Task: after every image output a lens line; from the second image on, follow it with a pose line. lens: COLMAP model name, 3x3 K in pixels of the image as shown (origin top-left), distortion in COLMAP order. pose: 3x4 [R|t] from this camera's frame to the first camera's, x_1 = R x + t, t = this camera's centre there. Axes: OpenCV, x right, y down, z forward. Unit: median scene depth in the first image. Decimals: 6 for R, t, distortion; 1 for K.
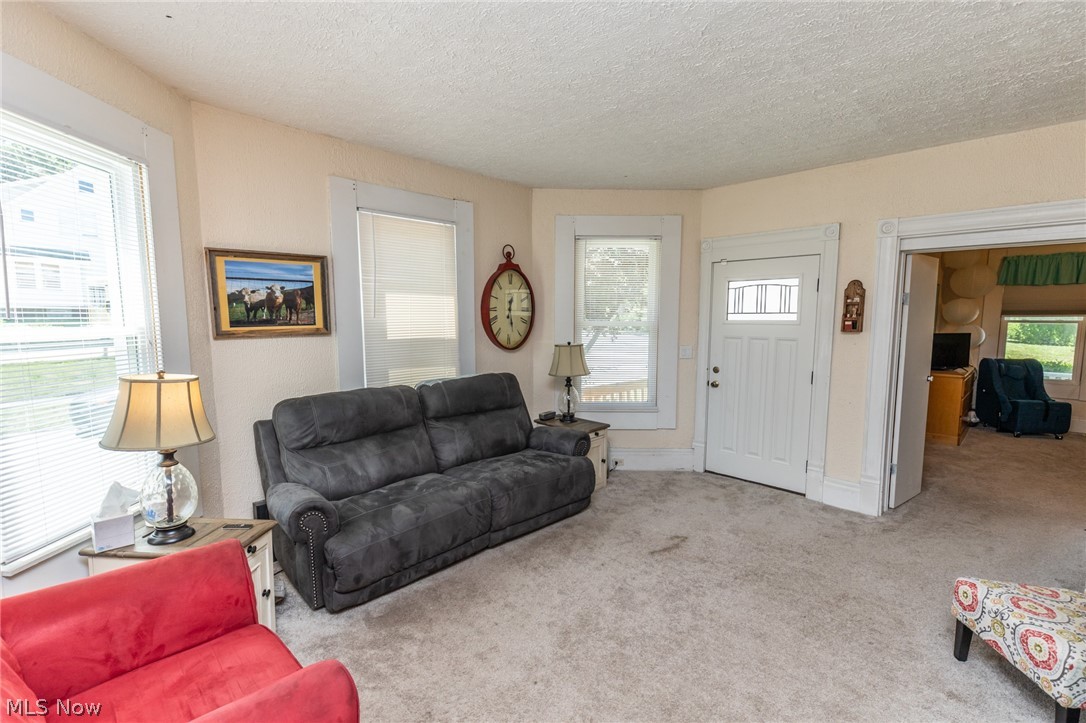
lens RADIAL K [[483.4, 0, 541.9], [0, 483.4, 366.4], [0, 0, 1]] dist [0.001393, 0.000326]
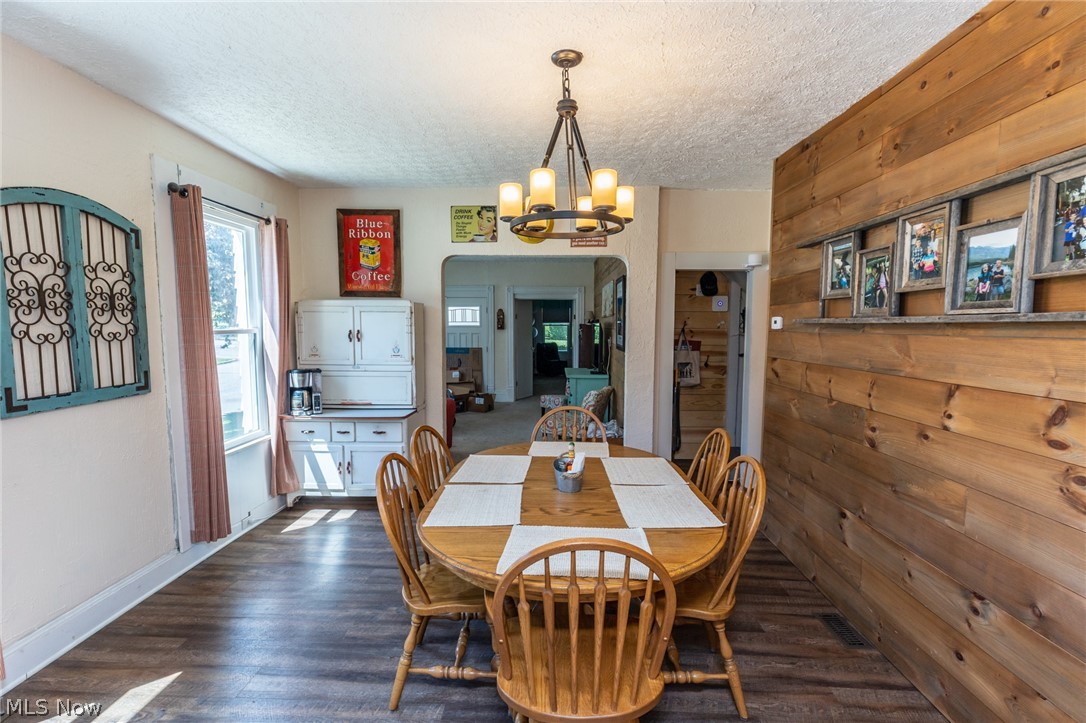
lens RADIAL K [[483.4, 0, 541.9], [0, 483.4, 366.4], [0, 0, 1]] dist [0.001393, 0.000326]
pose [[0.724343, -0.060304, 0.686797, -0.850297], [0.072438, 0.997310, 0.011170, 0.096453], [-0.685623, 0.041659, 0.726763, -0.866886]]
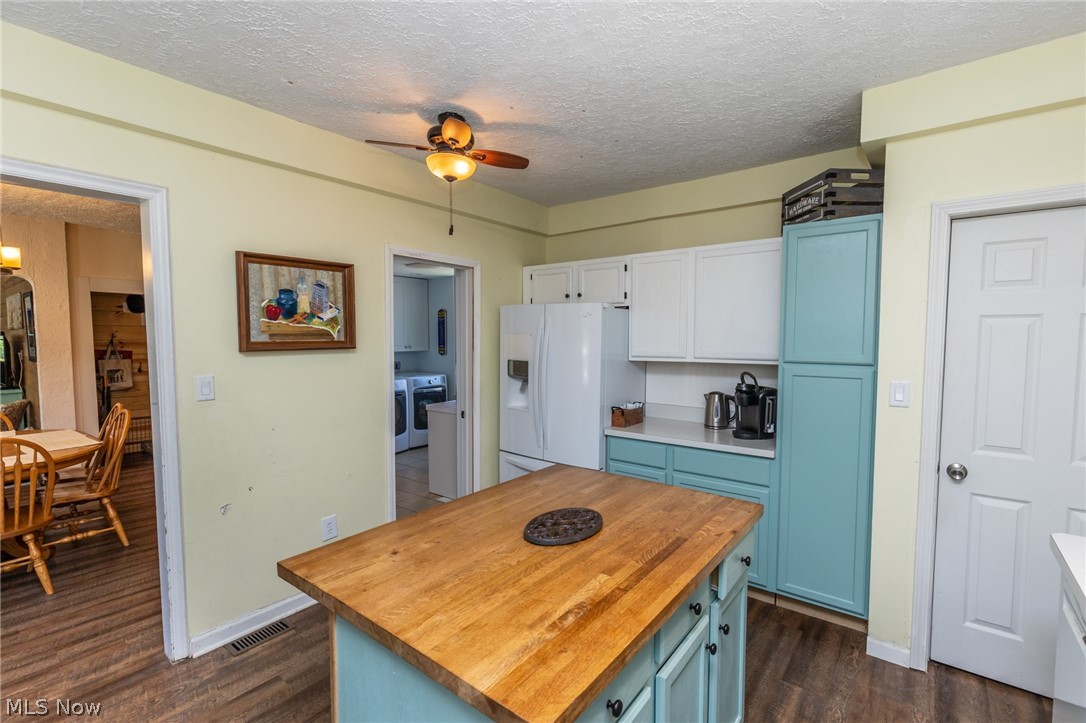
lens RADIAL K [[483.4, 0, 541.9], [0, 483.4, 366.4], [0, 0, 1]] dist [0.001393, 0.000326]
pose [[-0.133740, -0.064244, 0.988932, -1.513721], [0.108020, 0.991006, 0.078987, 0.158953], [-0.985112, 0.117388, -0.125598, -1.456771]]
